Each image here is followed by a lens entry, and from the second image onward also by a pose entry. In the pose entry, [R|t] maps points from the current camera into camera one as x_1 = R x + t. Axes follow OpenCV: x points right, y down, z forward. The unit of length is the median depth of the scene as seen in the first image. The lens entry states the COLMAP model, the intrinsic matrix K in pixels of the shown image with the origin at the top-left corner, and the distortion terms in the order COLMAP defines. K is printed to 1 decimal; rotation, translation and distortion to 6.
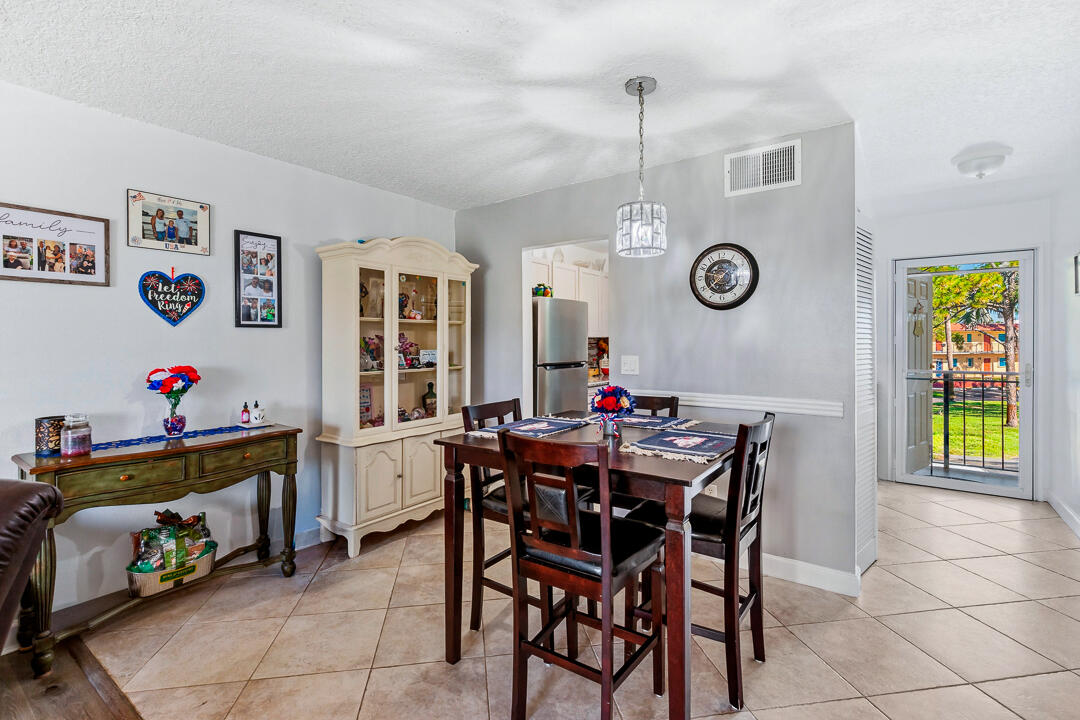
lens RADIAL K [[497.4, 0, 528.2], [0, 497.4, 340.6], [0, 0, 1]] dist [0.016268, -0.003119]
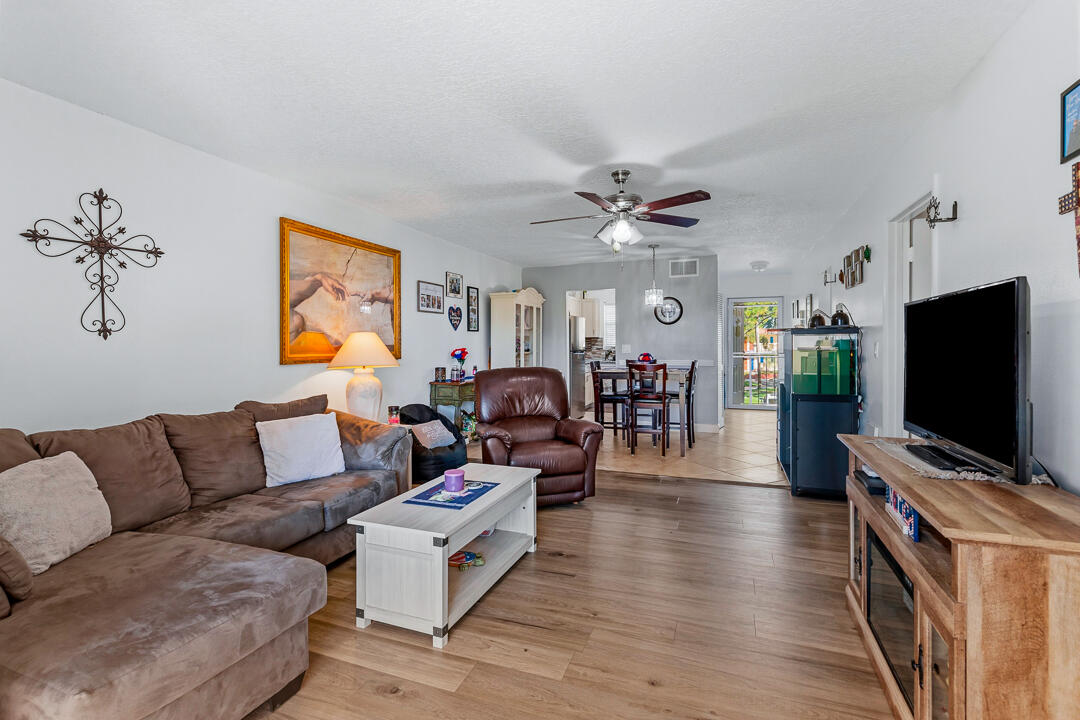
lens RADIAL K [[497.4, 0, 529.8], [0, 497.4, 343.4], [0, 0, 1]] dist [0.016268, -0.003119]
pose [[0.965023, -0.001788, 0.262158, -0.639520], [0.001617, 0.999998, 0.000866, 0.017783], [-0.262159, -0.000411, 0.965025, -0.822637]]
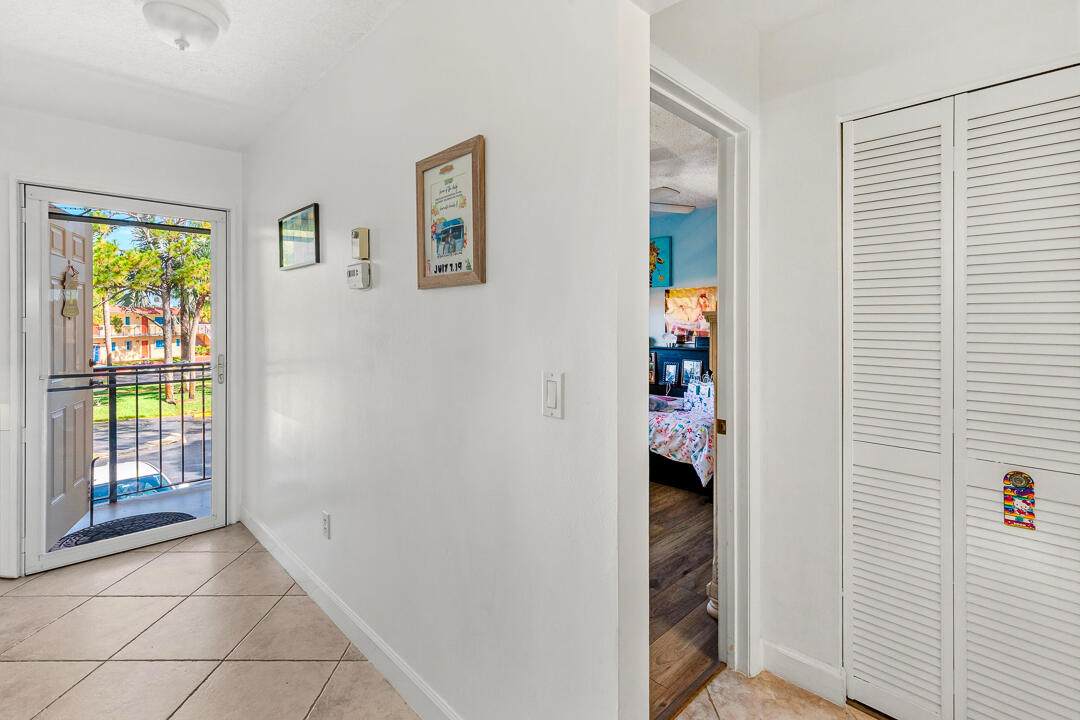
lens RADIAL K [[497.4, 0, 547.7], [0, 497.4, 323.1], [0, 0, 1]] dist [0.016268, -0.003119]
pose [[0.151324, -0.001942, 0.988482, 0.297297], [0.002139, 0.999996, 0.001637, -0.003595], [-0.988482, 0.001867, 0.151327, 0.380293]]
